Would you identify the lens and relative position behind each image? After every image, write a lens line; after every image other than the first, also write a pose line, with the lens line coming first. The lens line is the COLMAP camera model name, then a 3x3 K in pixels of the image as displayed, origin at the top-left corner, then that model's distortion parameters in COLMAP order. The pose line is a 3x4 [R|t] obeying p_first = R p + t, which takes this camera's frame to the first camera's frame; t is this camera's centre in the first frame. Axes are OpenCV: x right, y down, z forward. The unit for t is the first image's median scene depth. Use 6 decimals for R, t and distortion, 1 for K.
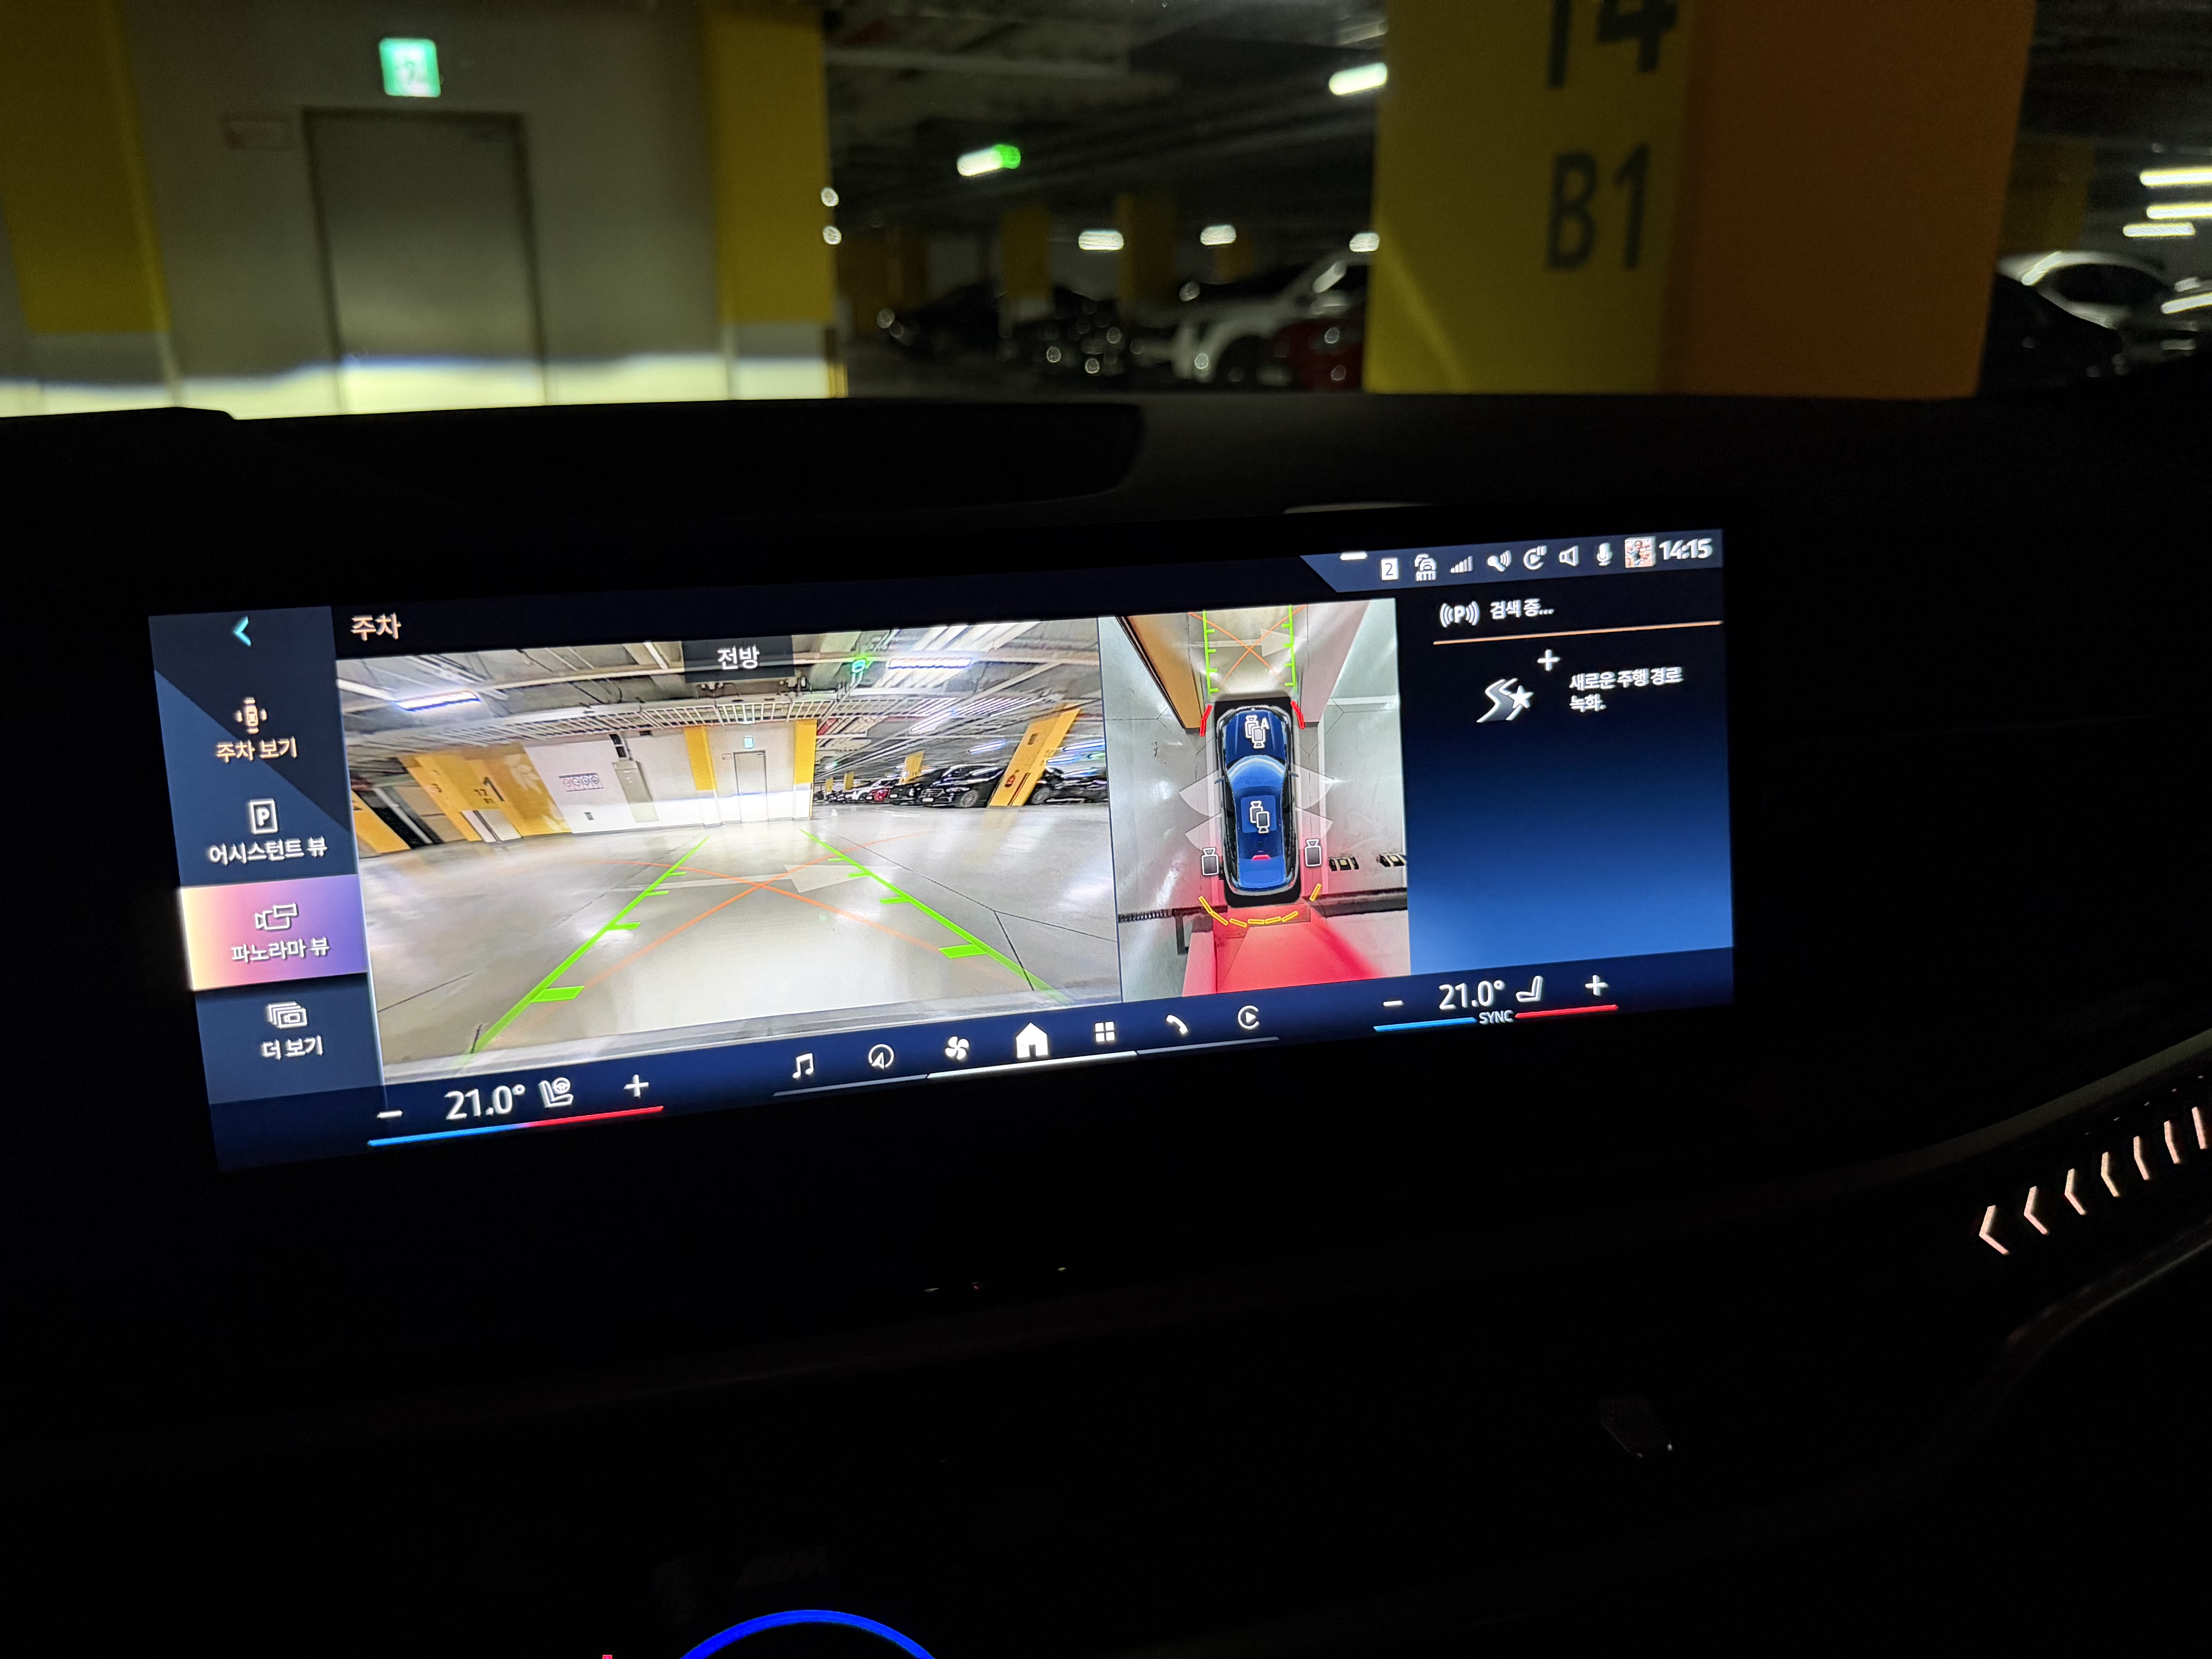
lens RADIAL K [[1621.0, 0, 1106.0], [0, 1621.0, 829.5], [0, 0, 1]] dist [0.076070, -0.146865]
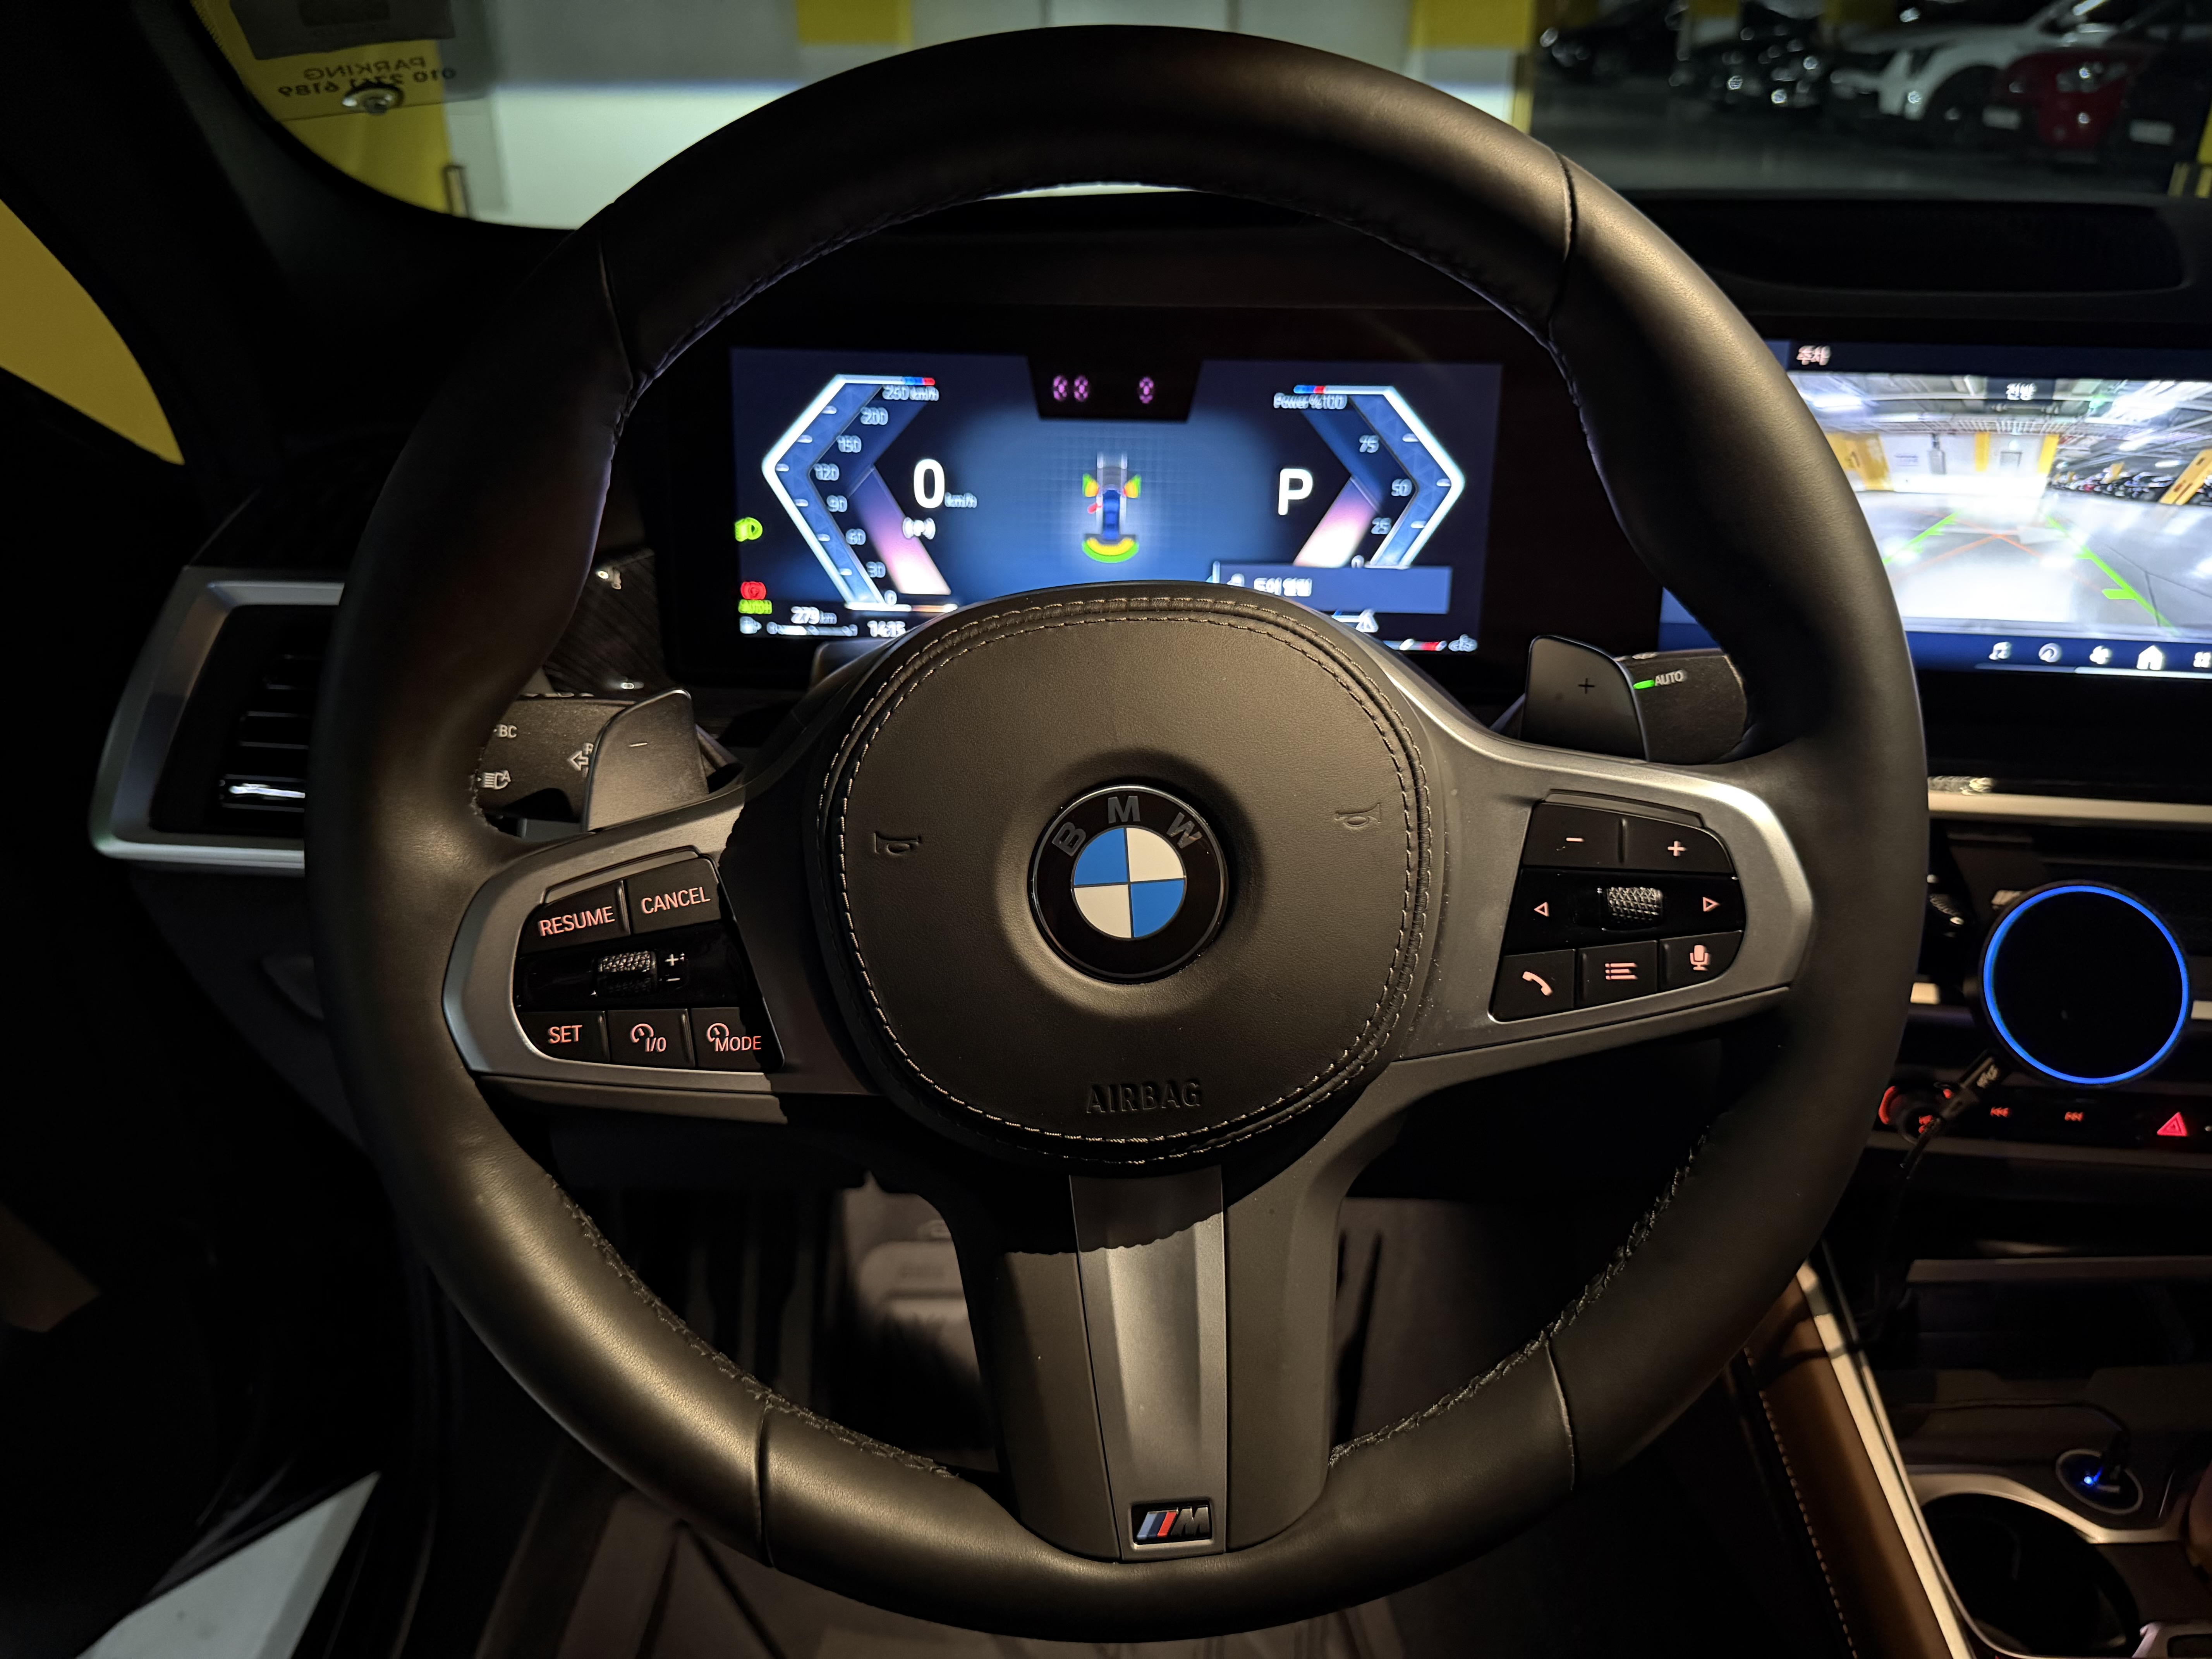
lens RADIAL K [[1640.6, 0, 1111.6], [0, 1640.6, 858.9], [0, 0, 1]] dist [0.006533, -0.023755]
pose [[0.938714, 0.167003, -0.301540, -0.485292], [-0.115477, 0.976607, 0.181392, 0.150692], [0.324779, -0.135454, 0.936040, -0.845067]]
